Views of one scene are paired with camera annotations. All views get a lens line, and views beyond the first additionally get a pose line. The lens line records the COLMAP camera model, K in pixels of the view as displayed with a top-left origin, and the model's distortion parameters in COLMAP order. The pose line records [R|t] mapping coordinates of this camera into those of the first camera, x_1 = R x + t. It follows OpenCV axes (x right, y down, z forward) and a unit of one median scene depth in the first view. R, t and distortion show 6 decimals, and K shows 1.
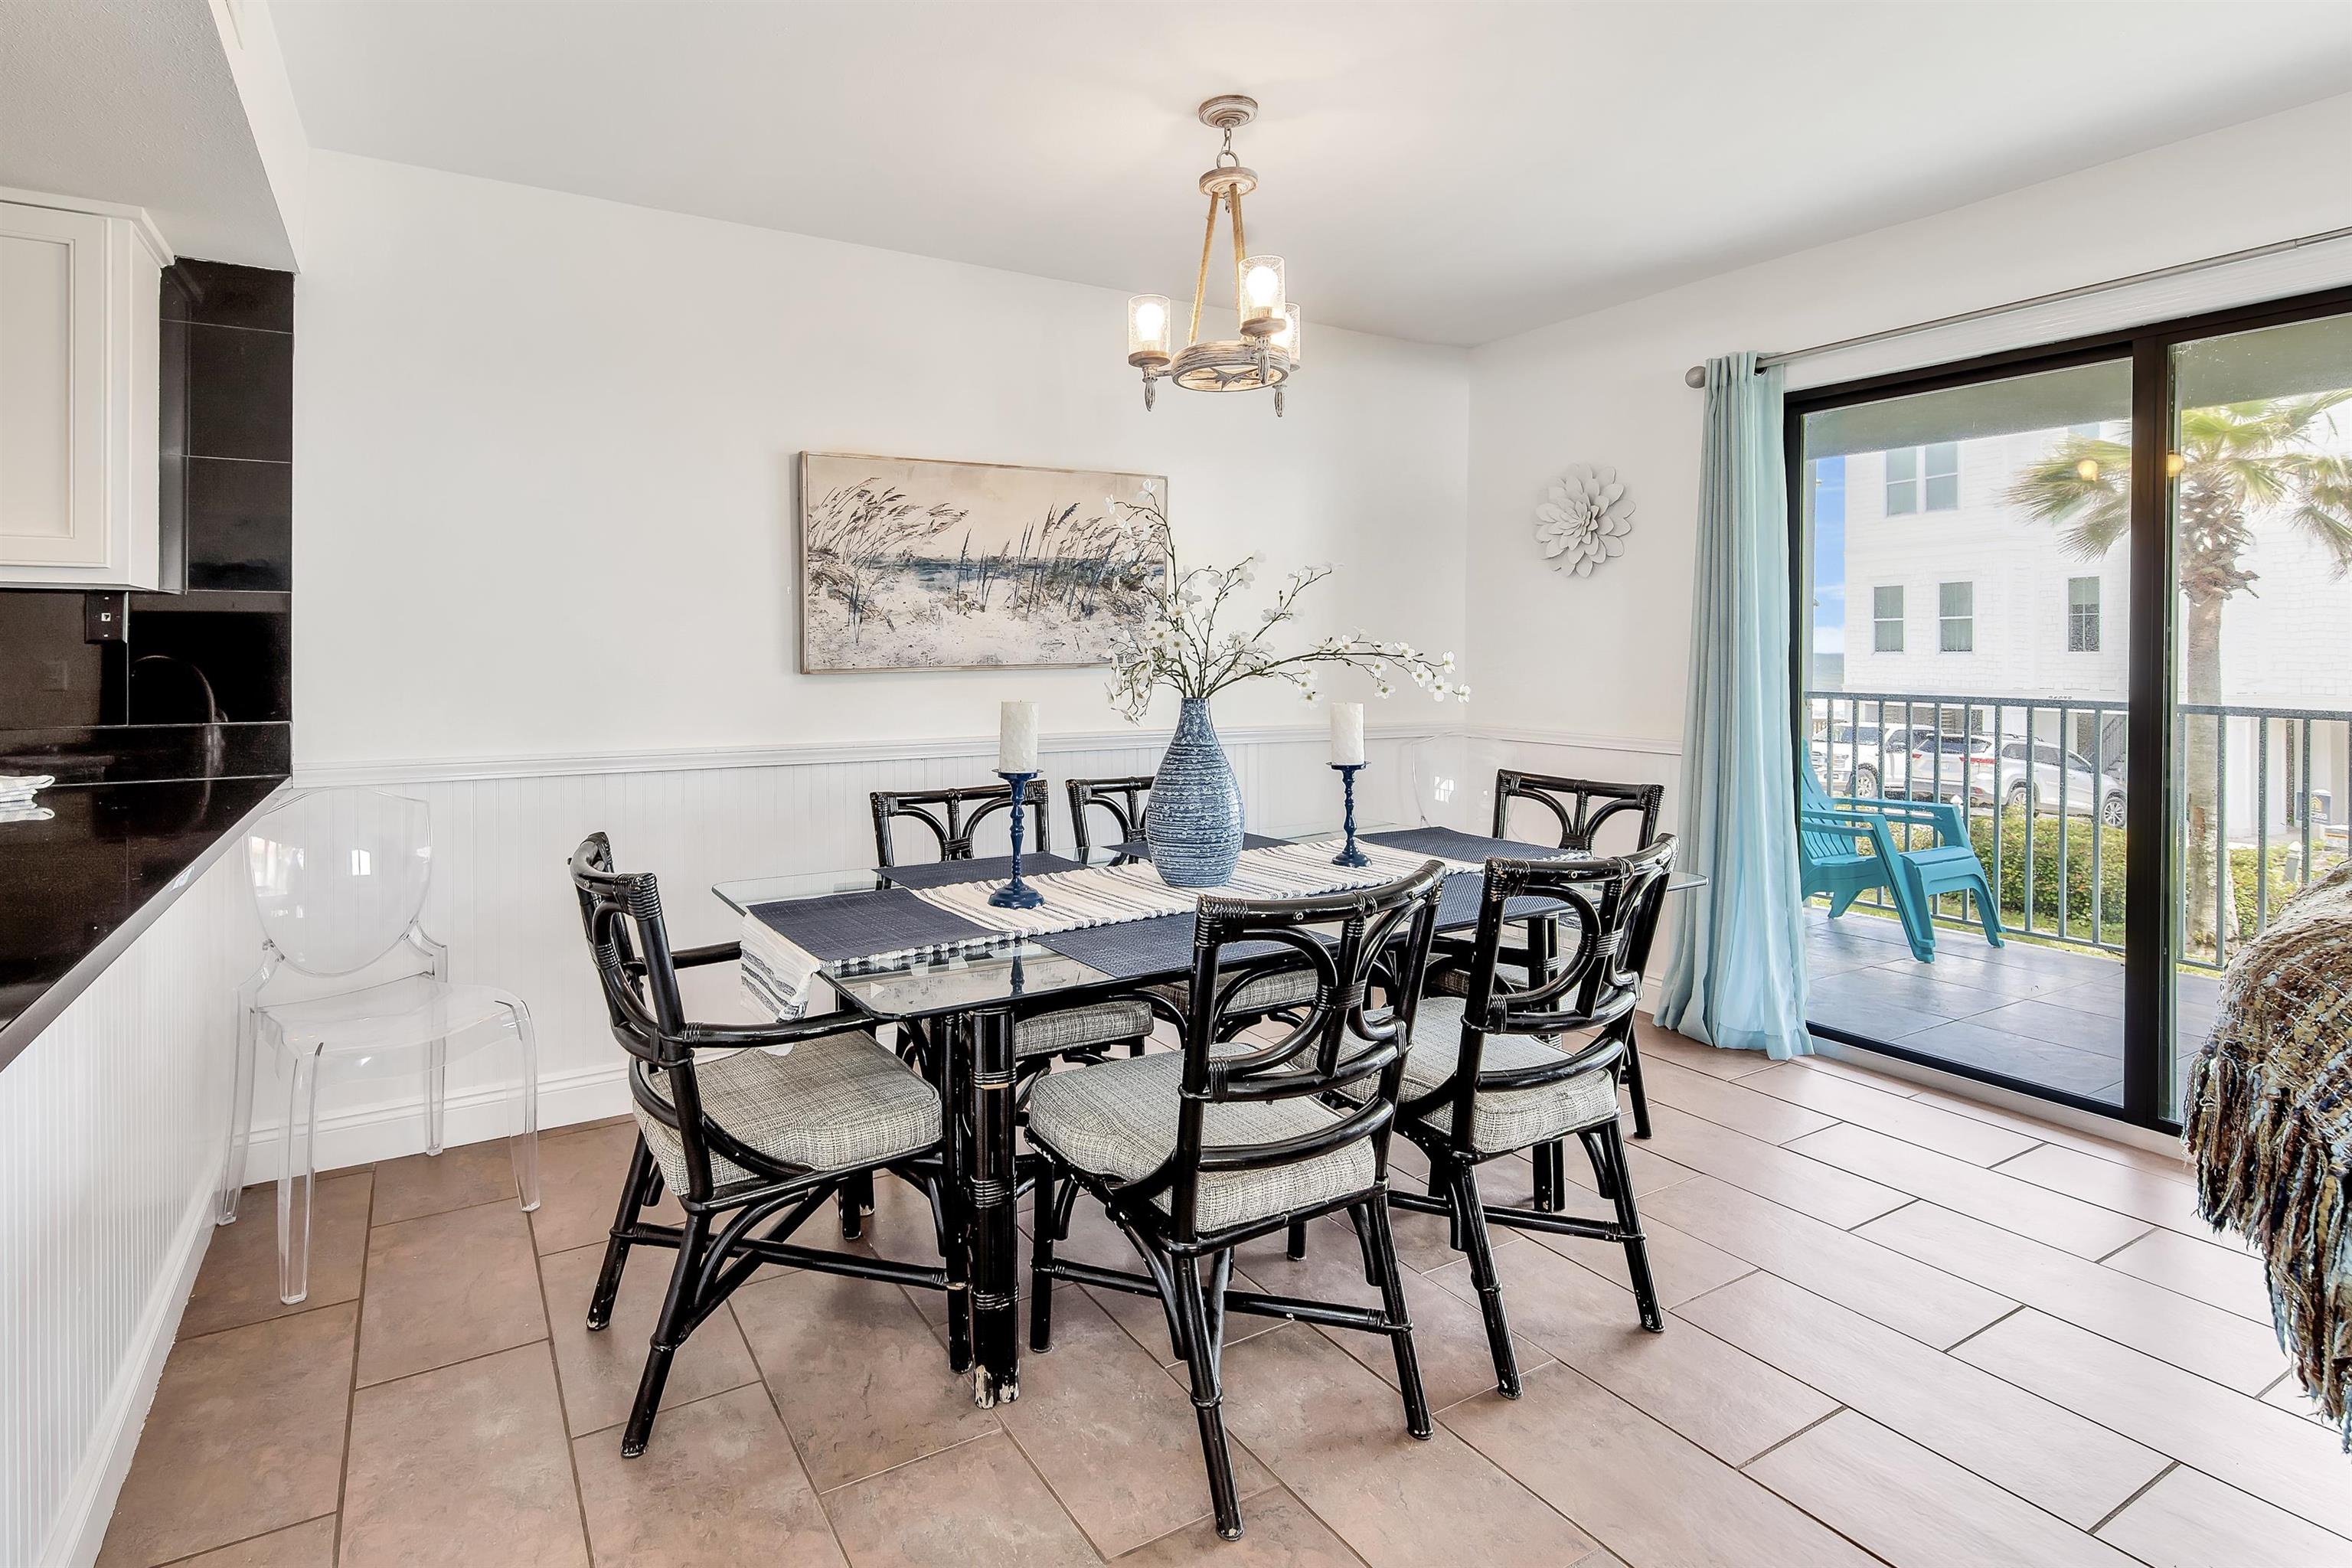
lens RADIAL K [[1130.5, 0, 1069.2], [0, 1130.5, 661.0], [0, 0, 1]] dist [0.005371, -0.000298]
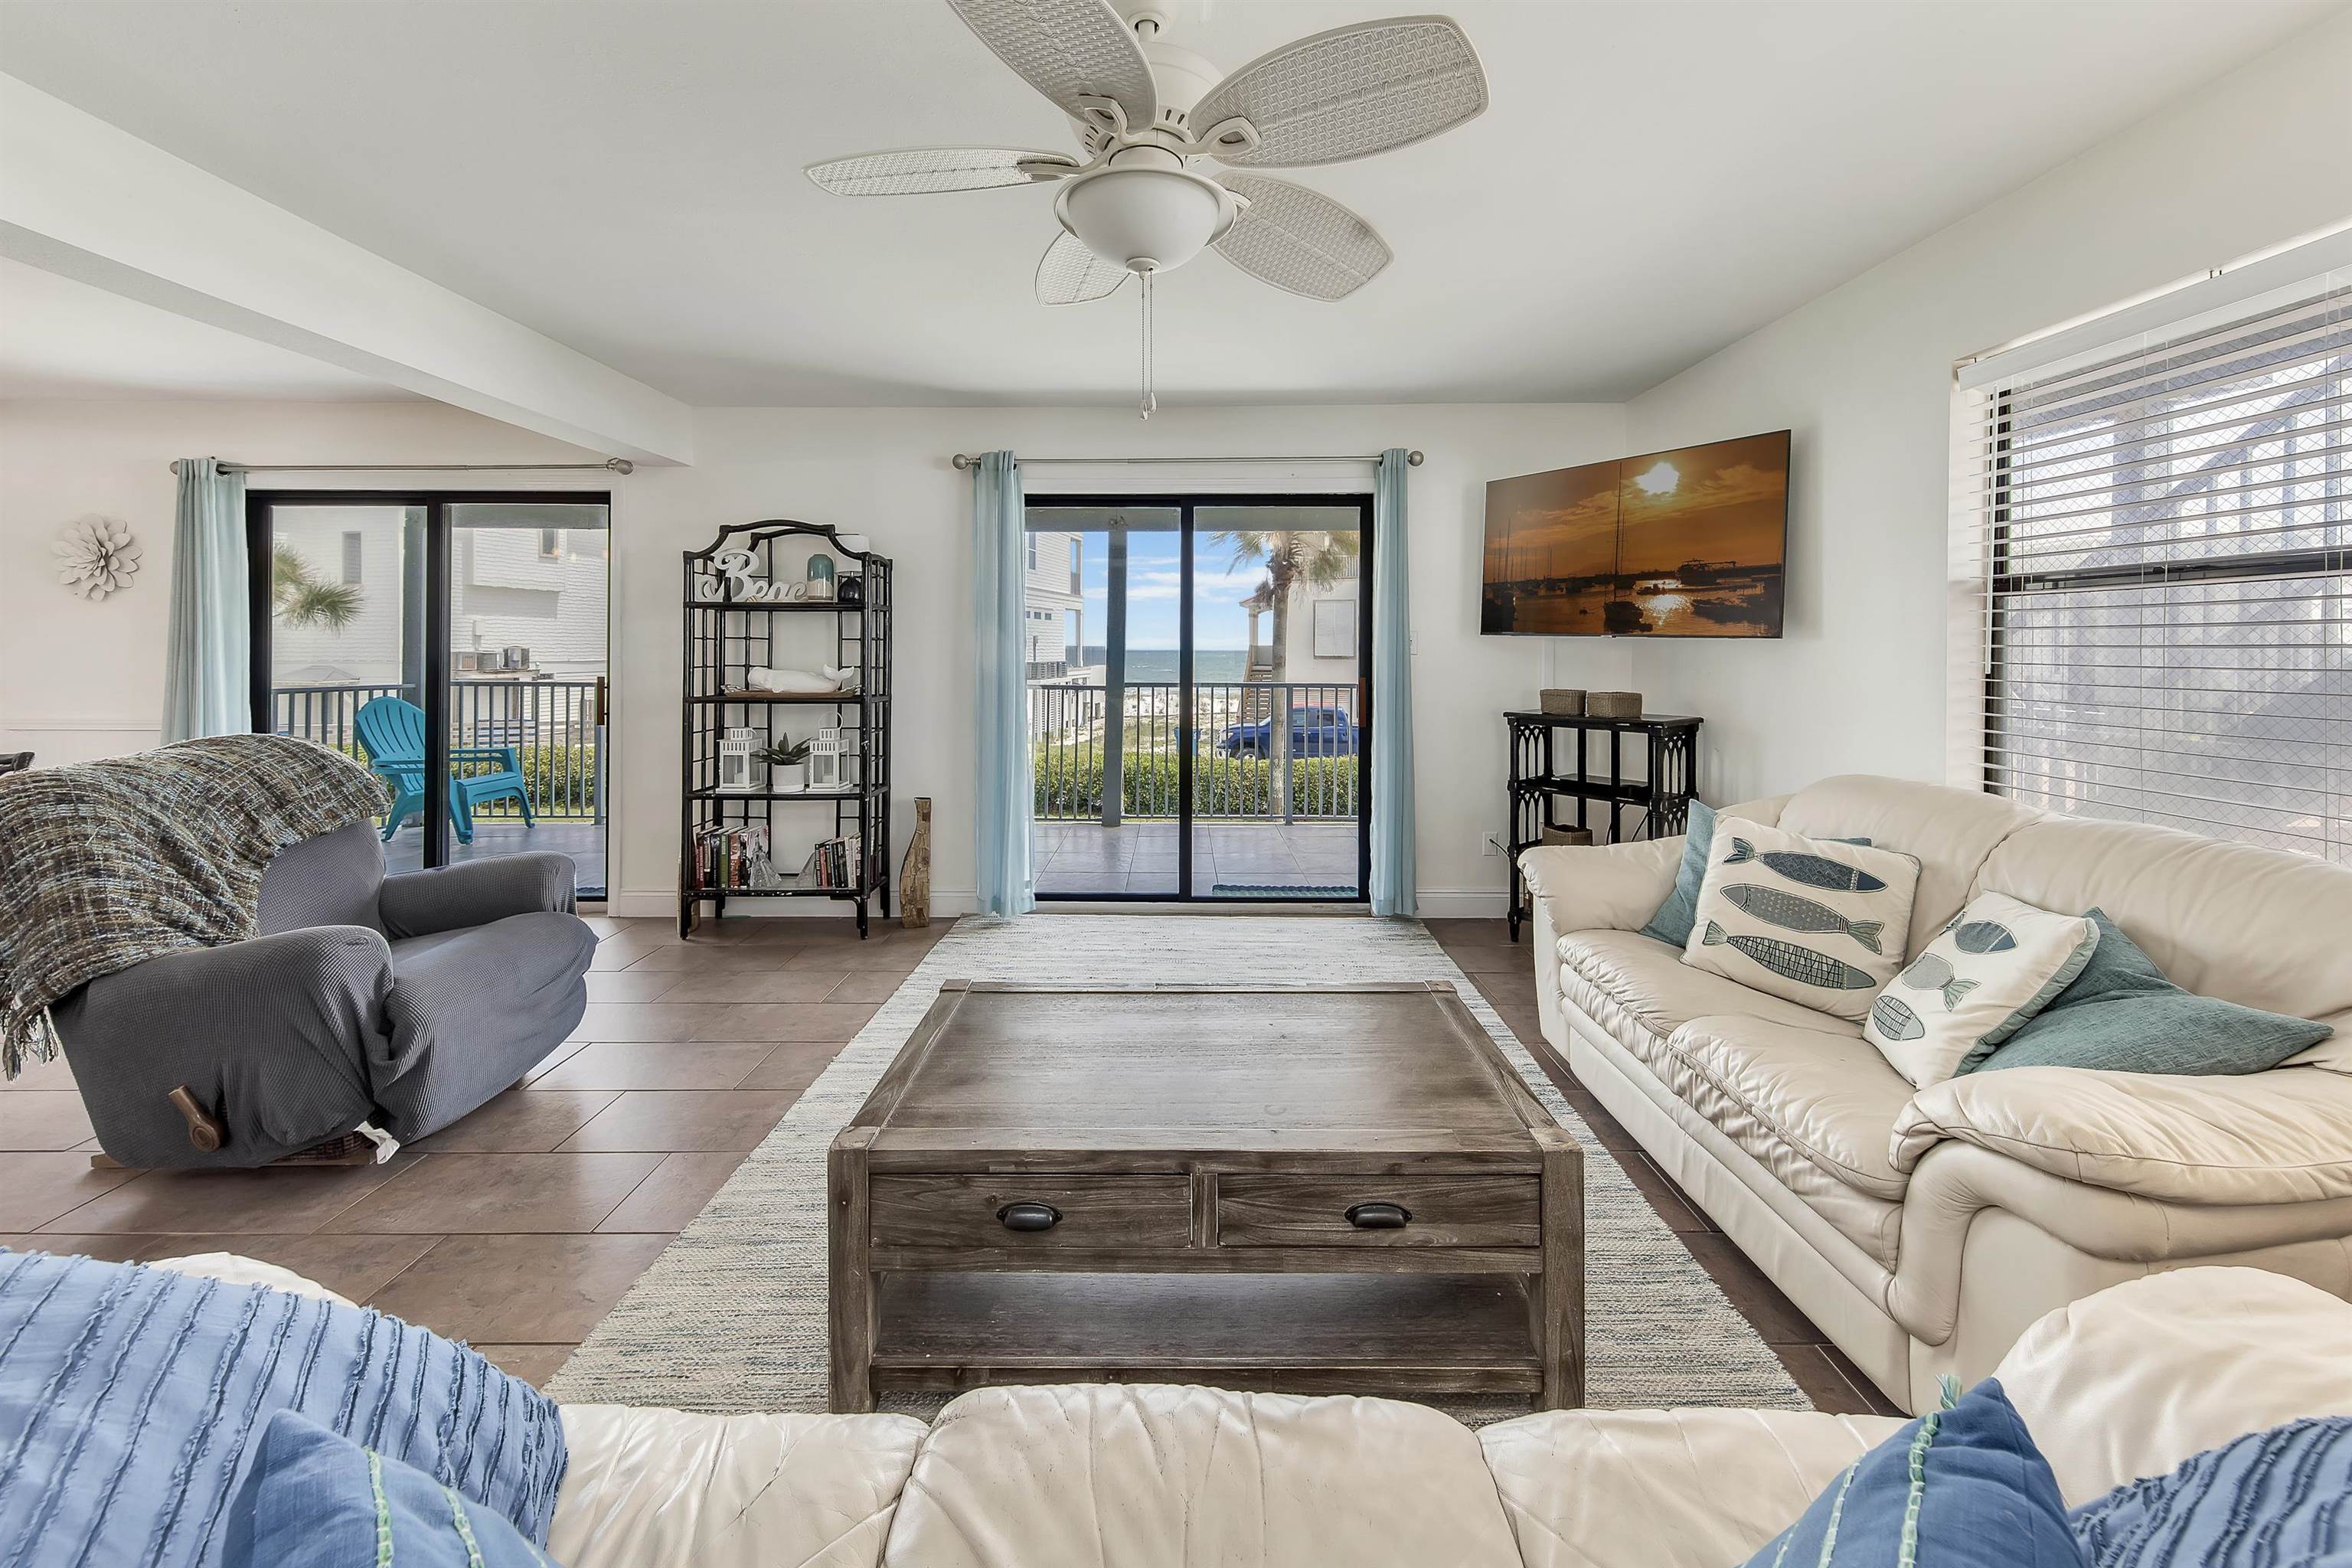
lens RADIAL K [[865.7, 0, 1183.5], [0, 865.7, 654.2], [0, 0, 1]] dist [0.006518, -0.000992]
pose [[0.490635, -0.003994, 0.871356, 0.225014], [0.006336, 0.999979, 0.001016, -0.006565], [-0.871342, 0.005022, 0.490650, -0.703385]]
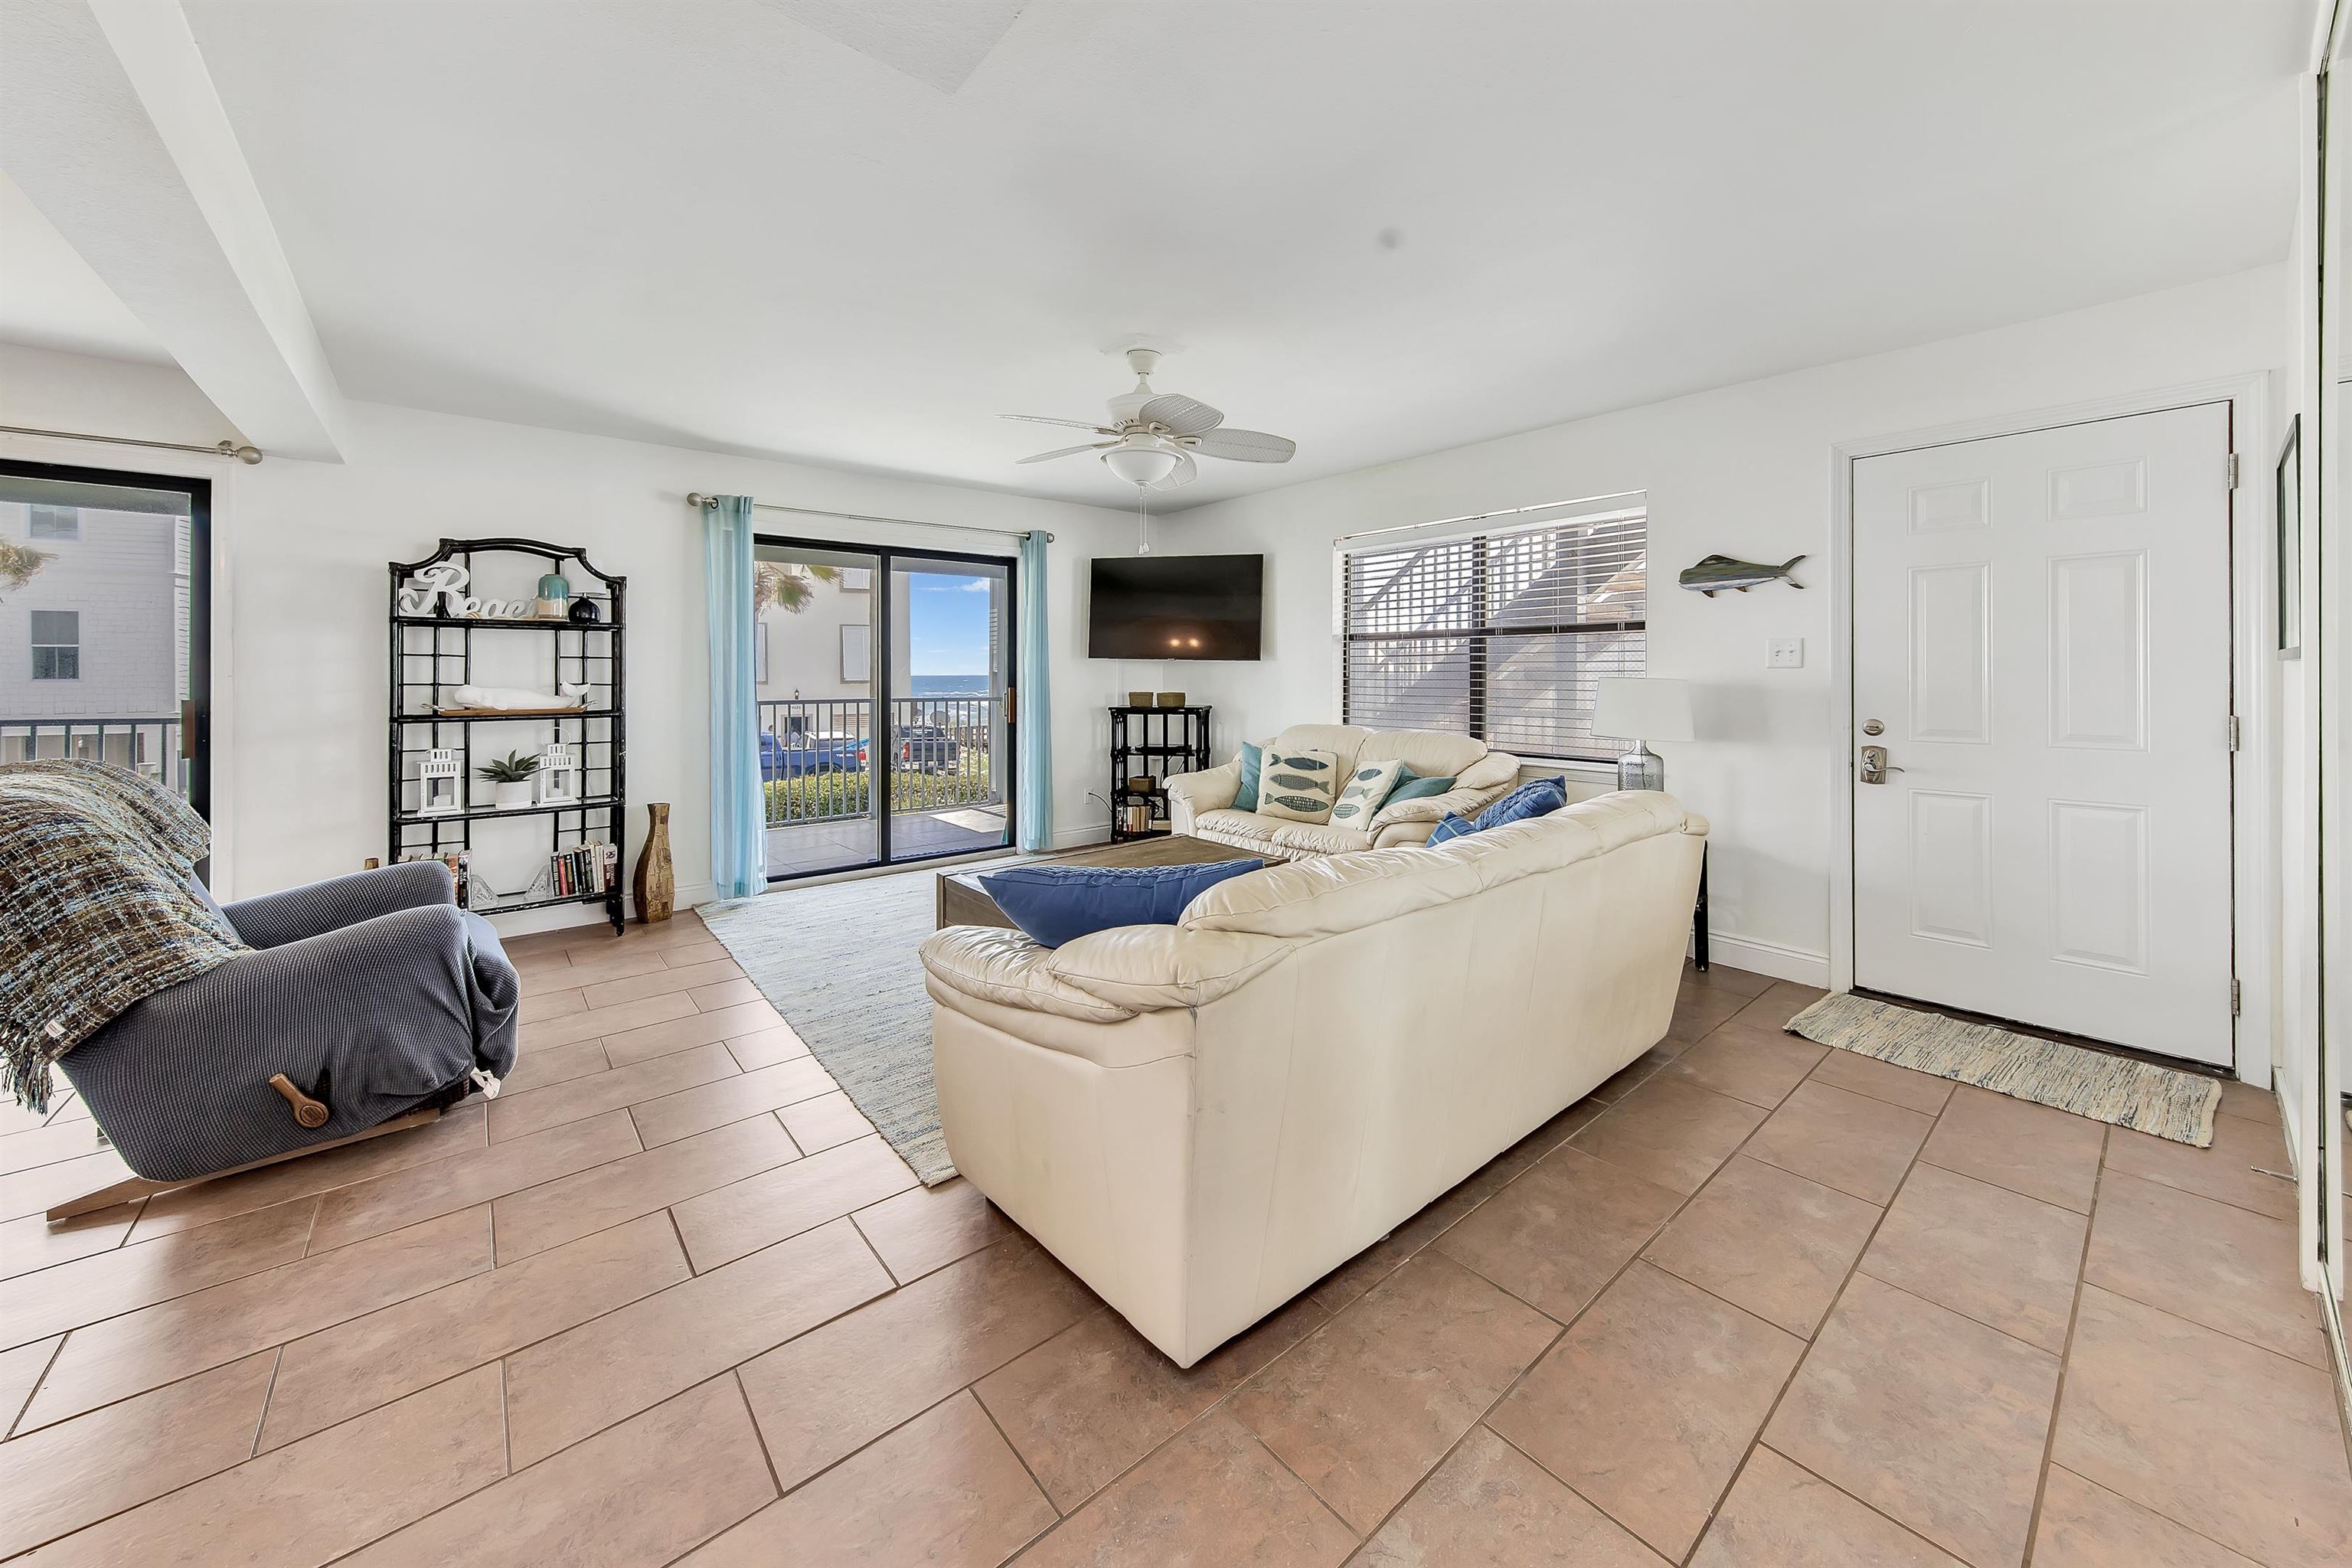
lens RADIAL K [[865.7, 0, 1193.0], [0, 865.7, 662.0], [0, 0, 1]] dist [0.006518, -0.000992]
pose [[-0.200204, 0.012059, 0.979680, -0.338709], [0.010426, 0.999894, -0.010177, 0.000479], [-0.979699, 0.008177, -0.200309, -0.340964]]
